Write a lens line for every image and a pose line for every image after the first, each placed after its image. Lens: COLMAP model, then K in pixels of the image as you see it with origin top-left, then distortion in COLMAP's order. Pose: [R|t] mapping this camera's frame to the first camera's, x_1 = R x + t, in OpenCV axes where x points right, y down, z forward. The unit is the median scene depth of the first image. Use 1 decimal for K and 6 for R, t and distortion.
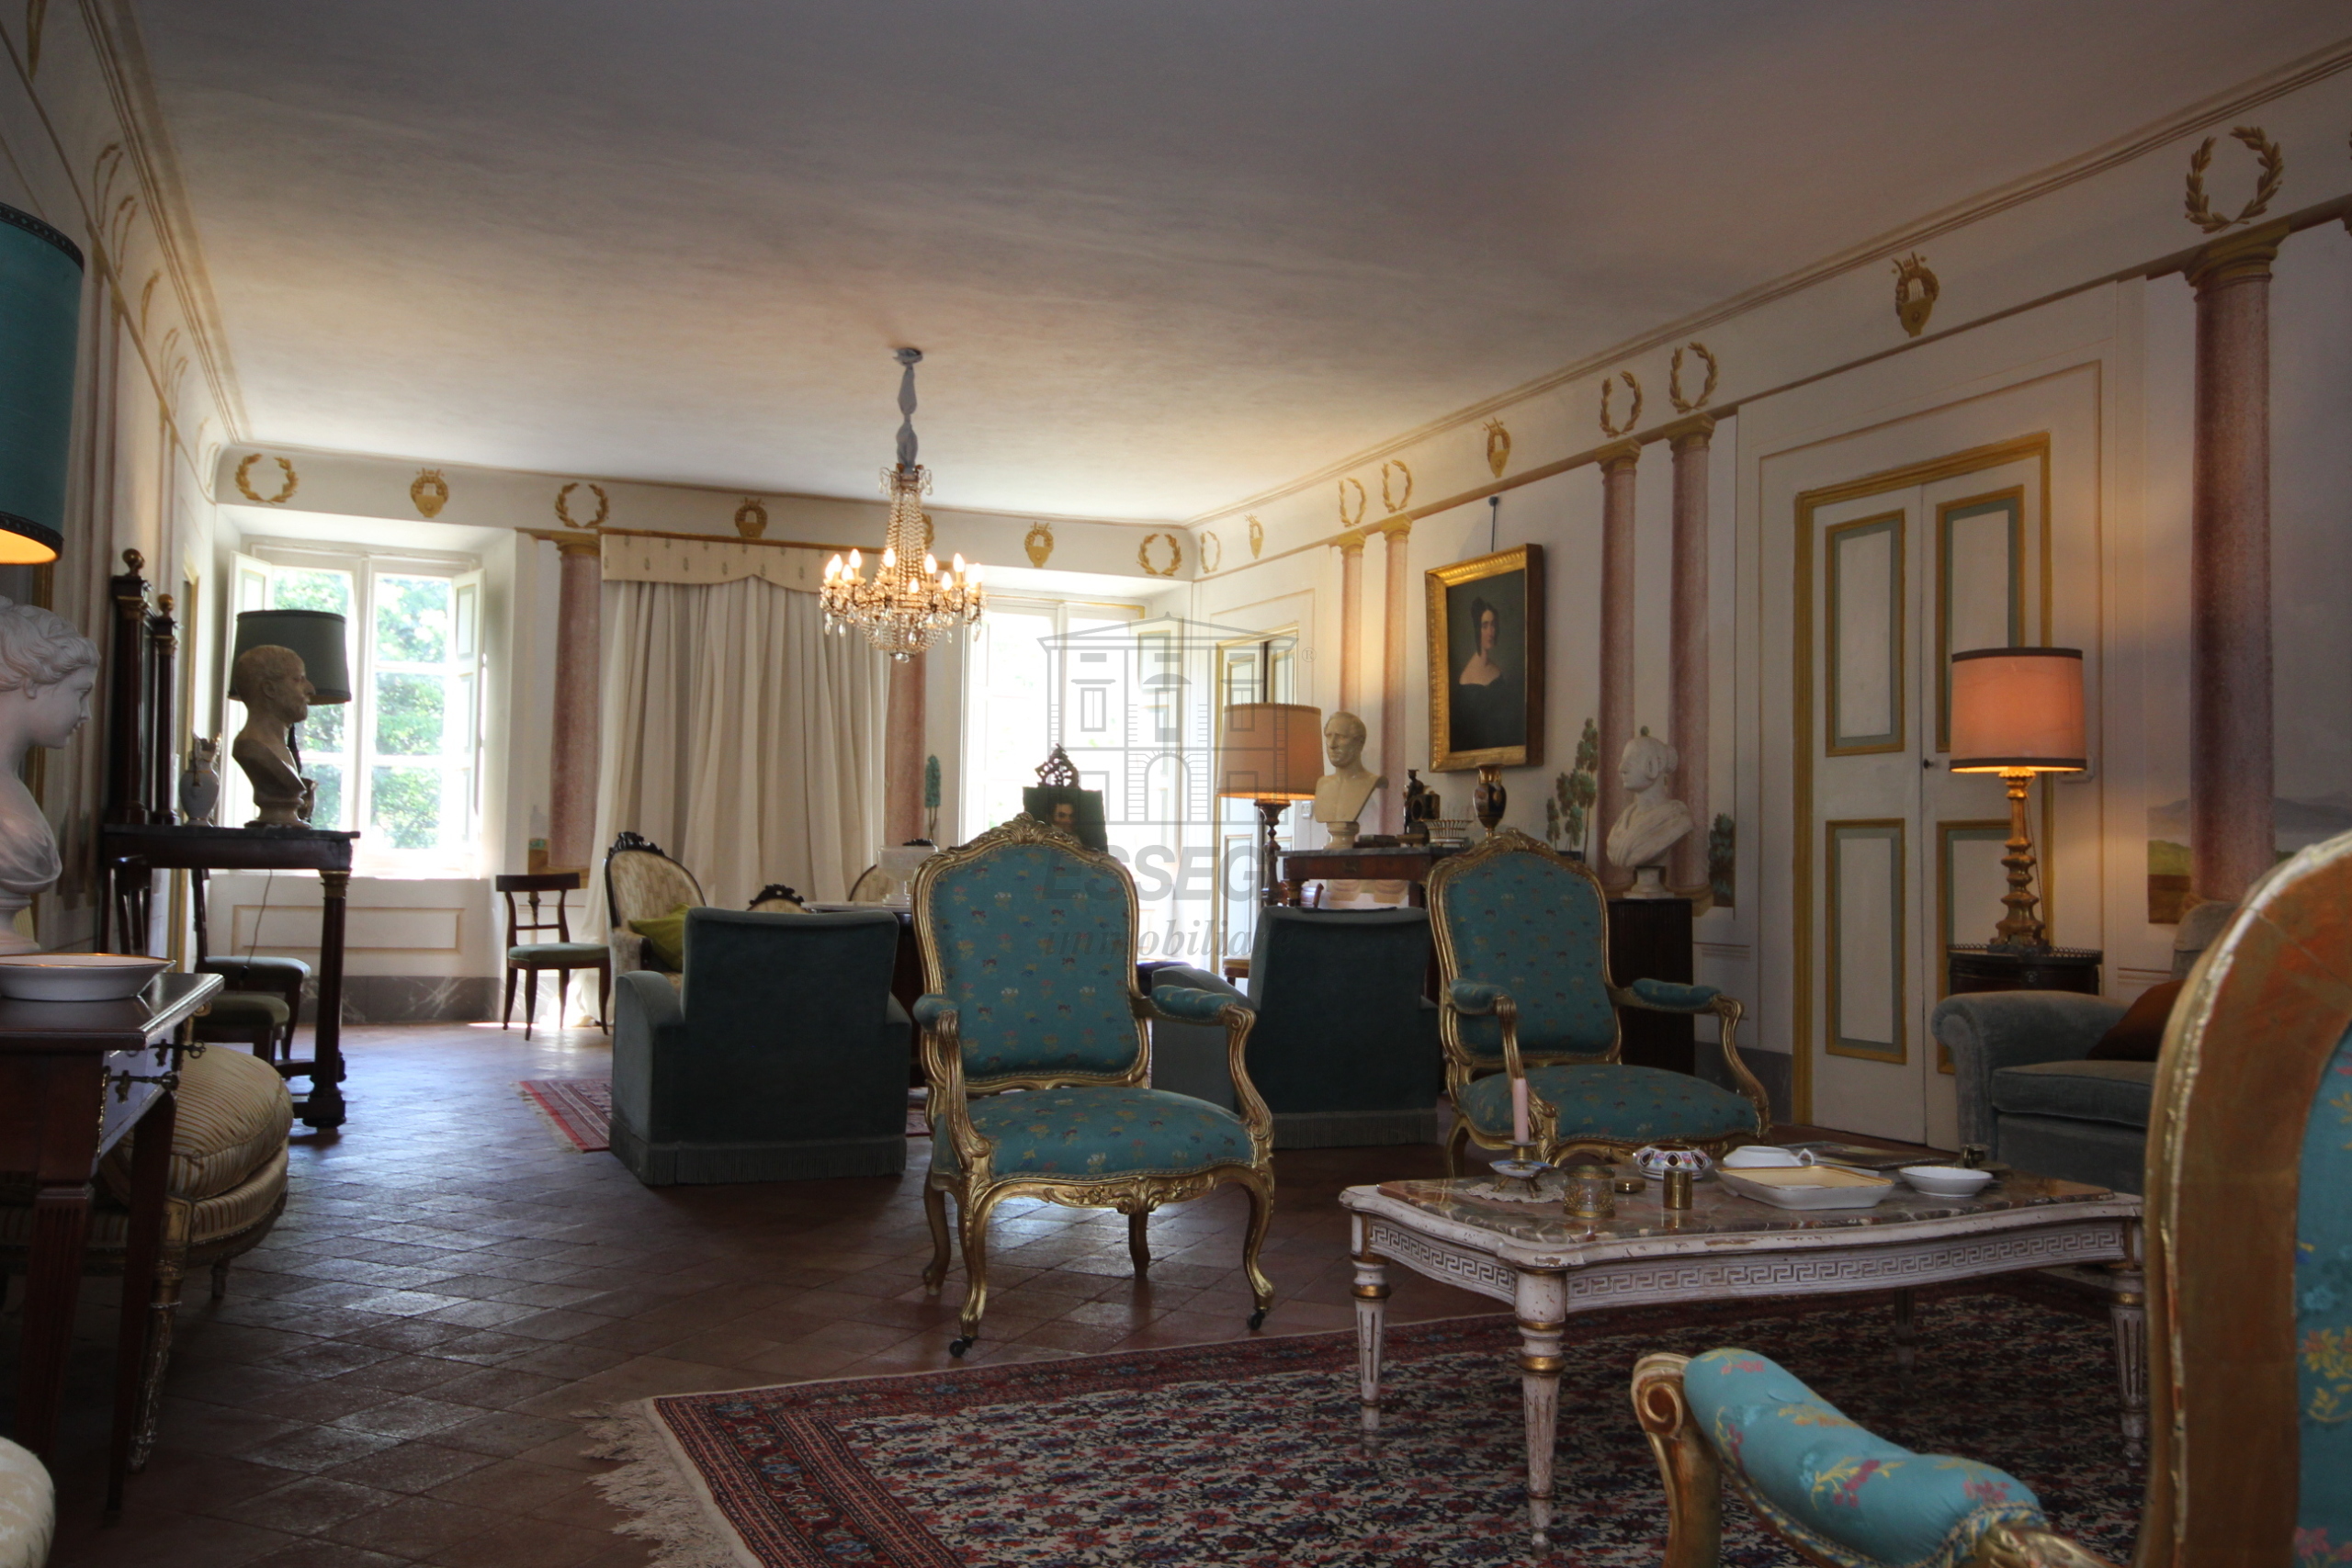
lens RADIAL K [[1958.8, 0, 1176.0], [0, 1958.8, 784.0], [0, 0, 1]] dist [0.141444, -0.006186]
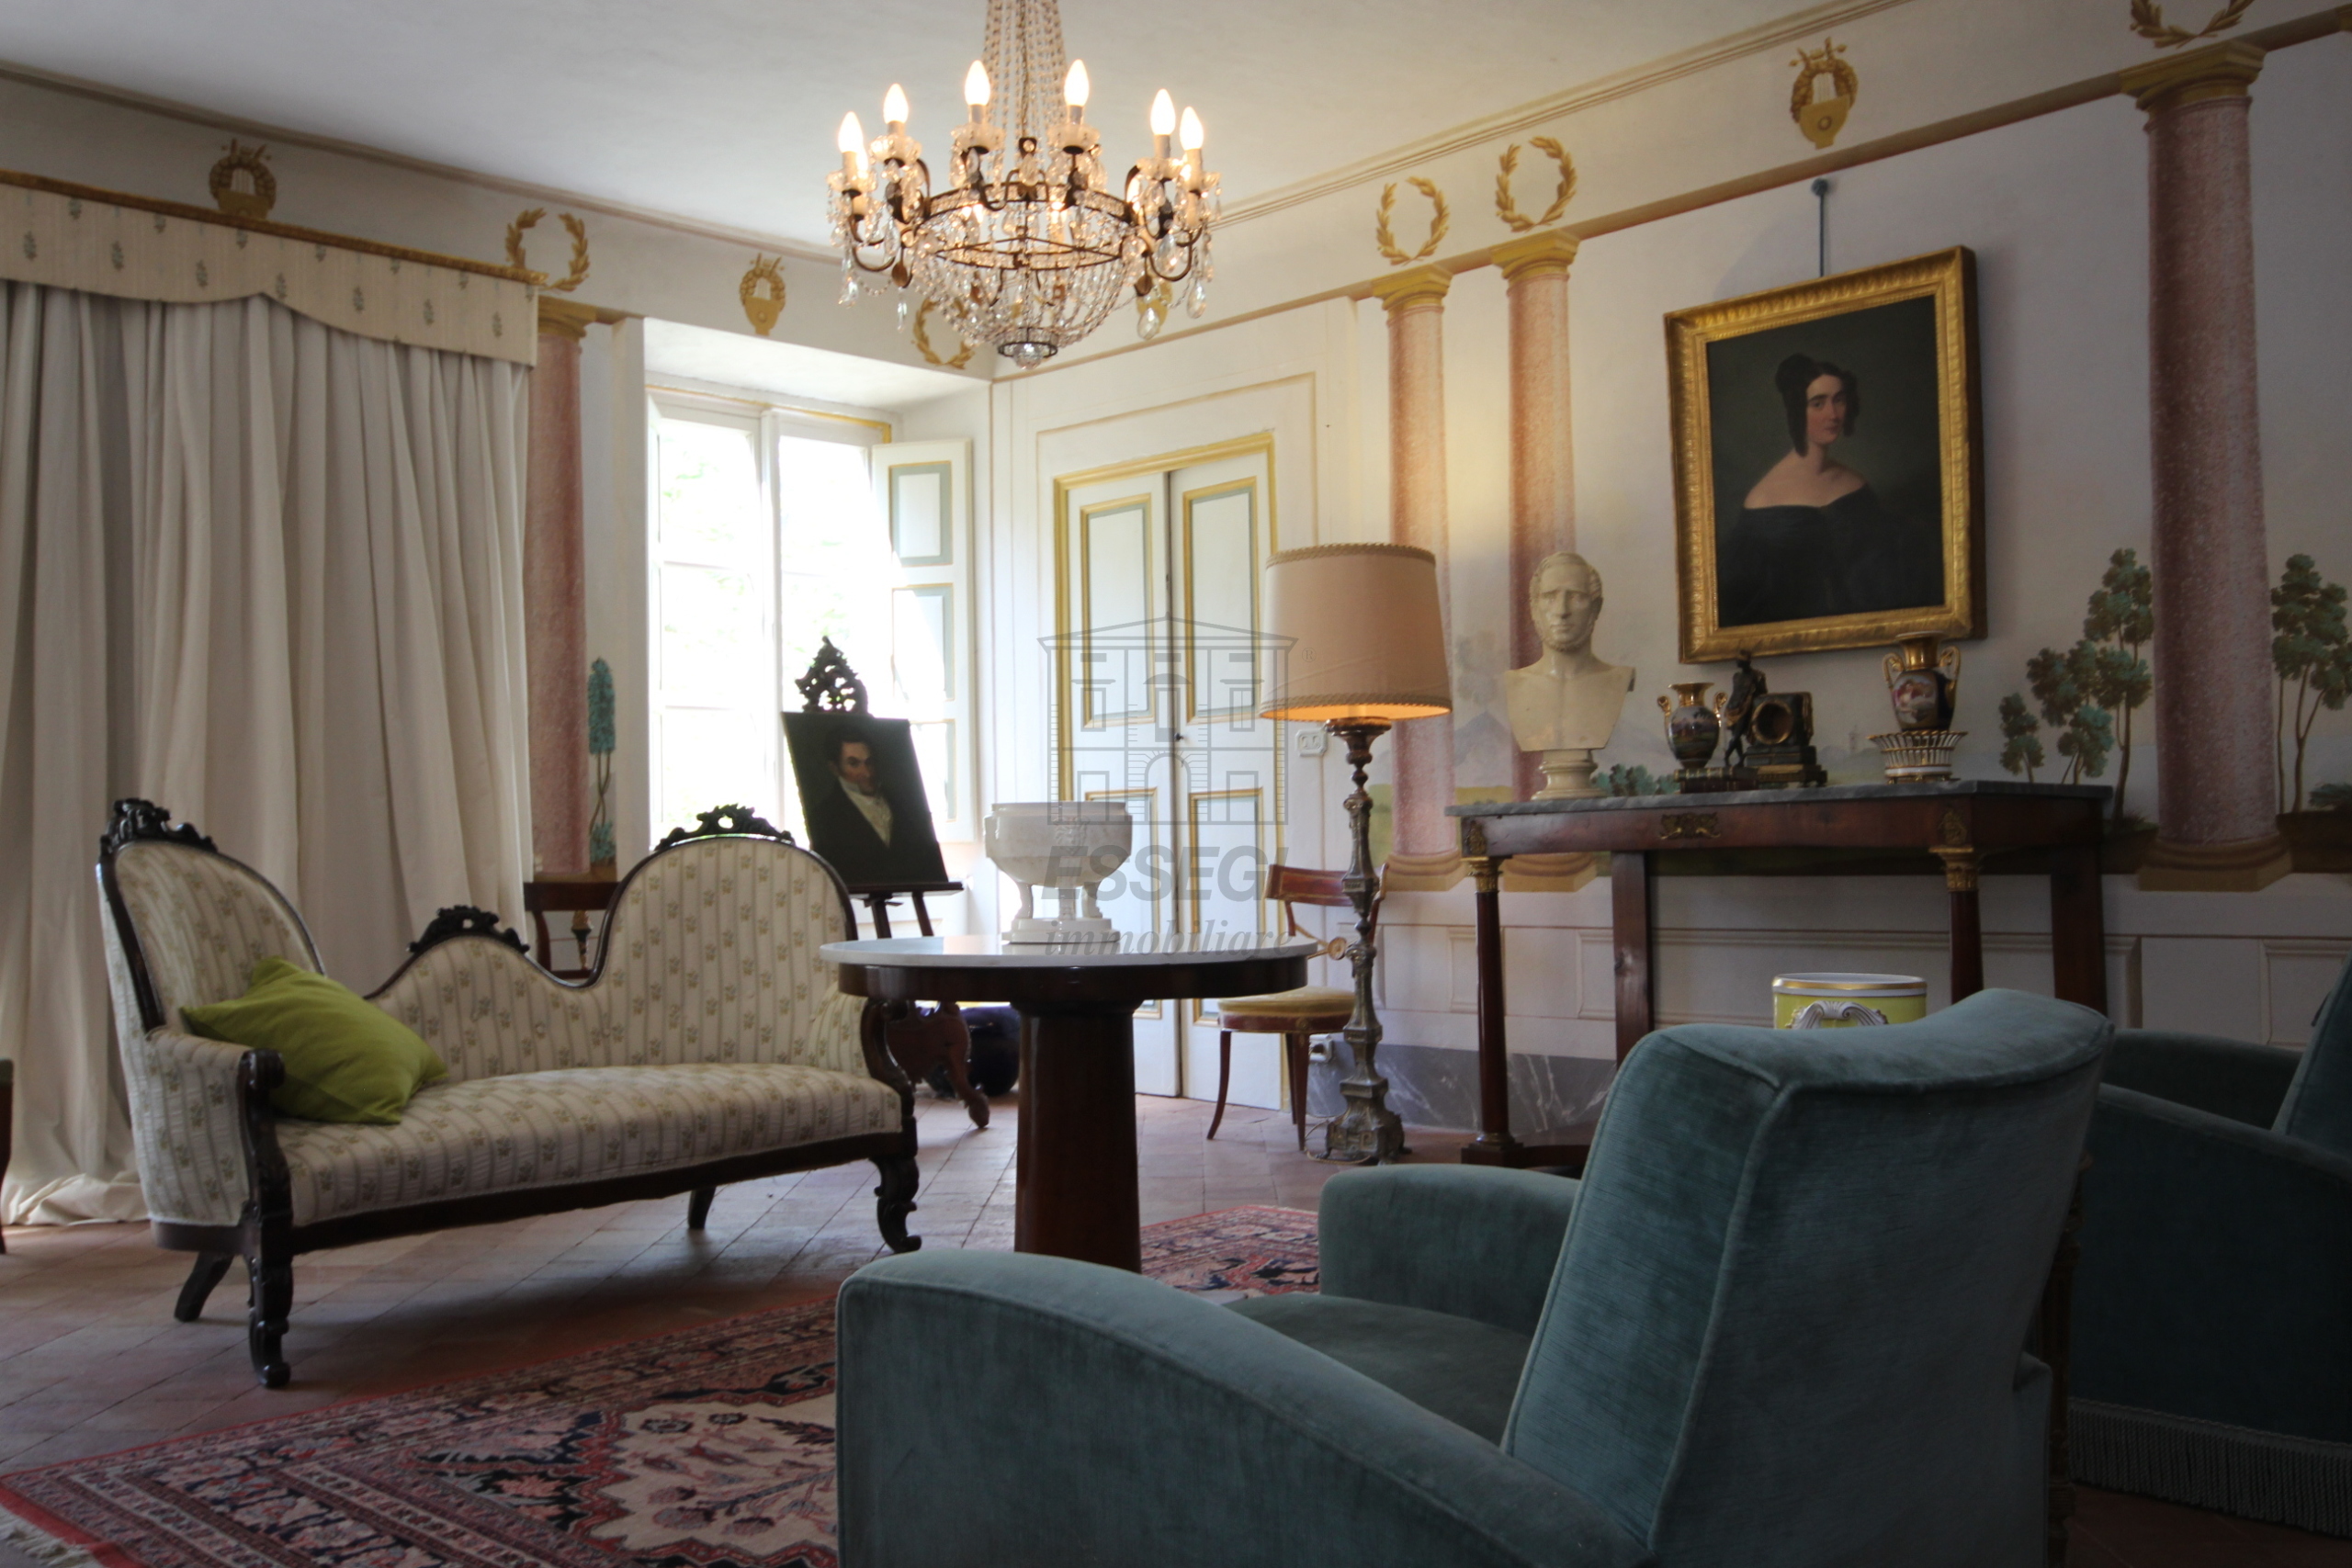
lens RADIAL K [[1889.2, 0, 1173.1], [0, 1889.2, 868.1], [0, 0, 1]] dist [-0.058567, 0.083787]
pose [[0.917852, -0.037640, 0.395135, -0.194729], [0.016404, 0.998240, 0.056988, 0.017349], [-0.396584, -0.045825, 0.916854, 0.463971]]
